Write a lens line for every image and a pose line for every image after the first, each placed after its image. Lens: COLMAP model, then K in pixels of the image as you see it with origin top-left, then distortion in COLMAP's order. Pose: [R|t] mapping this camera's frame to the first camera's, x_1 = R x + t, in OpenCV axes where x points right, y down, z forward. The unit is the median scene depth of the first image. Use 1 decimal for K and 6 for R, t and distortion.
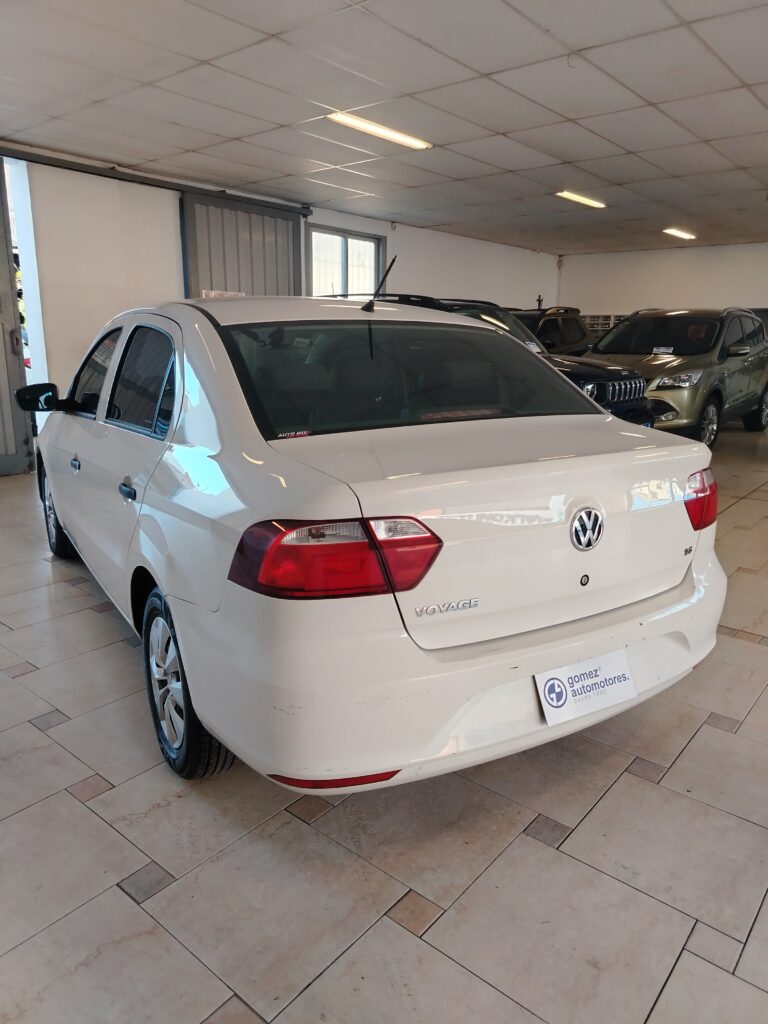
lens RADIAL K [[713.6, 0, 386.5], [0, 713.6, 514.1], [0, 0, 1]] dist [0.009940, -0.002337]
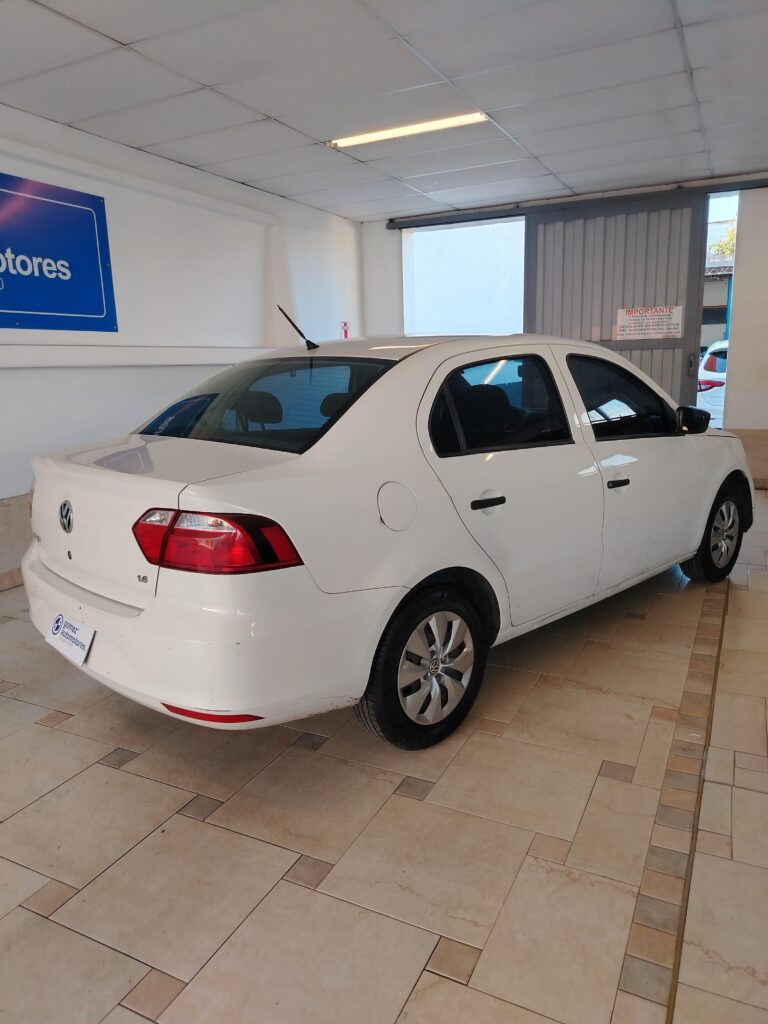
lens RADIAL K [[711.1, 0, 388.9], [0, 711.1, 515.9], [0, 0, 1]] dist [0.010254, -0.005288]
pose [[0.223305, 0.190486, -0.955955, 1.632885], [-0.206899, 0.967635, 0.144483, -0.289028], [0.952537, 0.165522, 0.255489, 1.180269]]
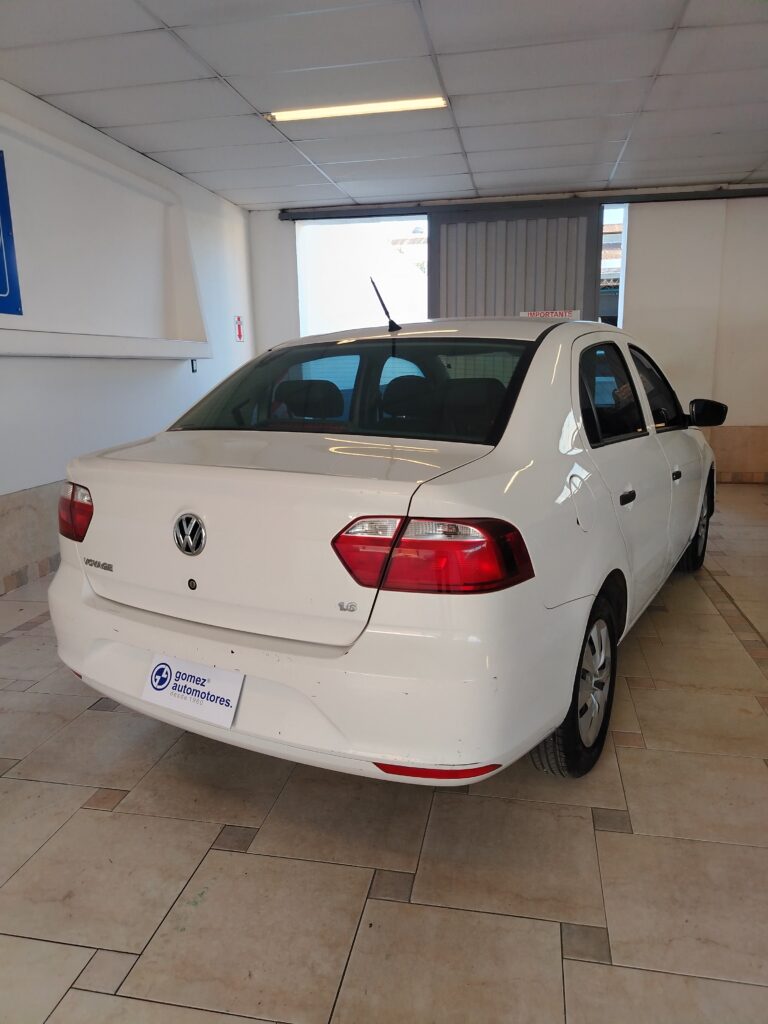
lens RADIAL K [[713.6, 0, 386.5], [0, 713.6, 514.1], [0, 0, 1]] dist [0.009940, -0.002337]
pose [[0.475472, 0.162902, -0.864517, 1.247880], [-0.192681, 0.978129, 0.078339, -0.137607], [0.858371, 0.129328, 0.496461, 0.692489]]
